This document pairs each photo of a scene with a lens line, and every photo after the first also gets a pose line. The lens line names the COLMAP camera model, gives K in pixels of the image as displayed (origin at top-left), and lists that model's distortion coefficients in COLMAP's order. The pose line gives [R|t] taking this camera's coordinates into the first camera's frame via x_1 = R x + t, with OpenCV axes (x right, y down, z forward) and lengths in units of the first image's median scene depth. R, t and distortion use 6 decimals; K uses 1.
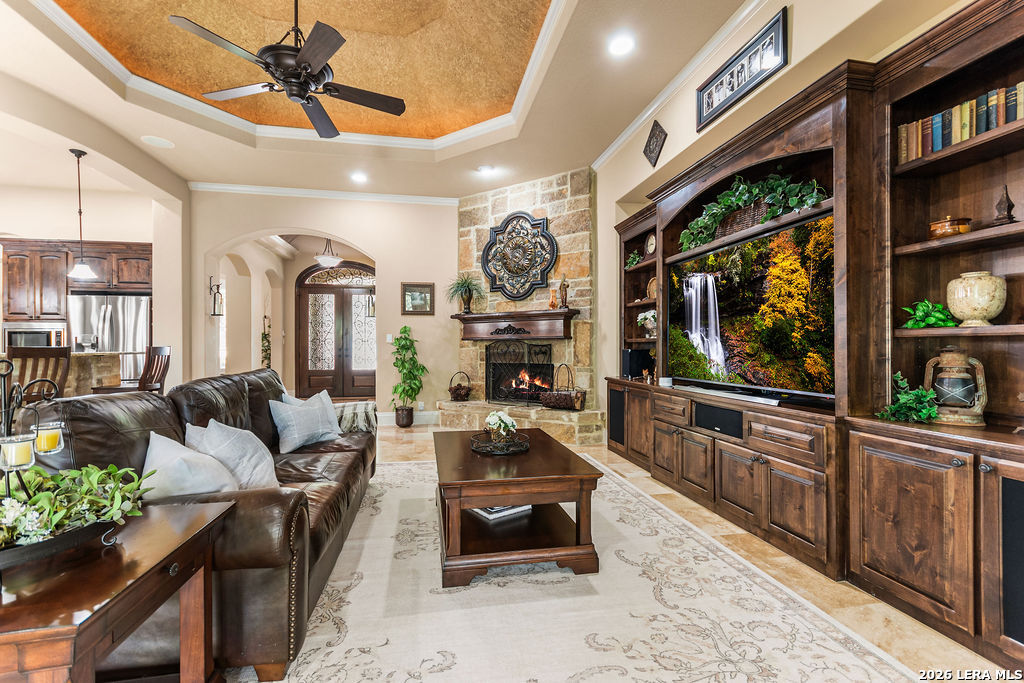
lens RADIAL K [[452.6, 0, 510.3], [0, 452.6, 345.4], [0, 0, 1]] dist [0.003593, 0.000762]
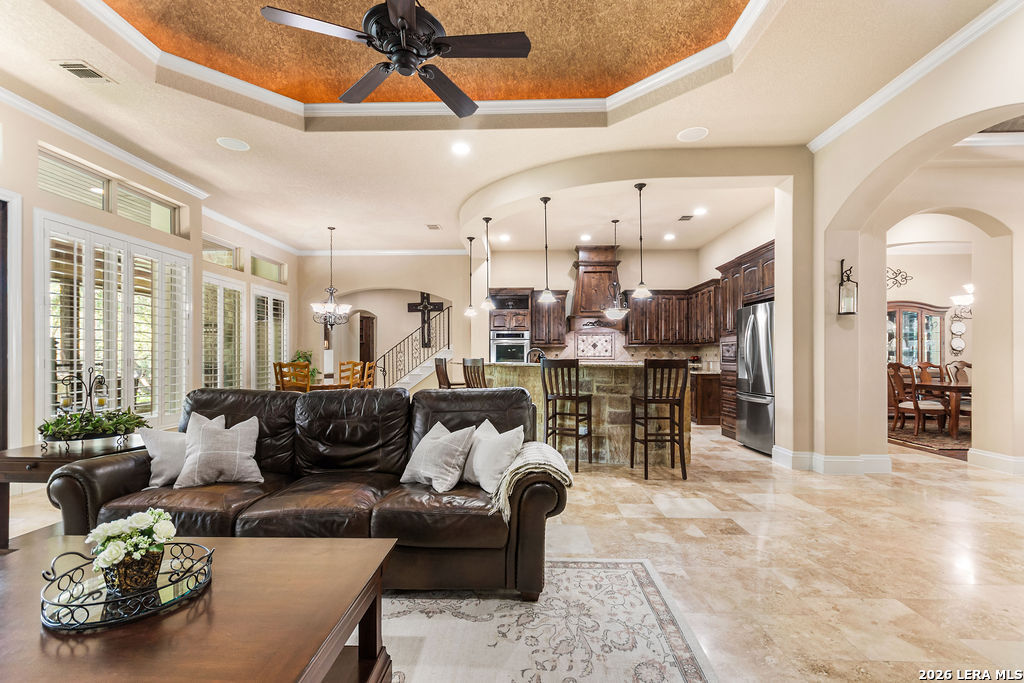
lens RADIAL K [[452.6, 0, 513.9], [0, 452.6, 355.0], [0, 0, 1]] dist [0.003593, 0.000762]
pose [[-0.236395, -0.001918, -0.971655, 0.160042], [-0.003609, 0.999993, -0.001096, -0.002253], [0.971650, 0.003248, -0.236400, 0.727380]]
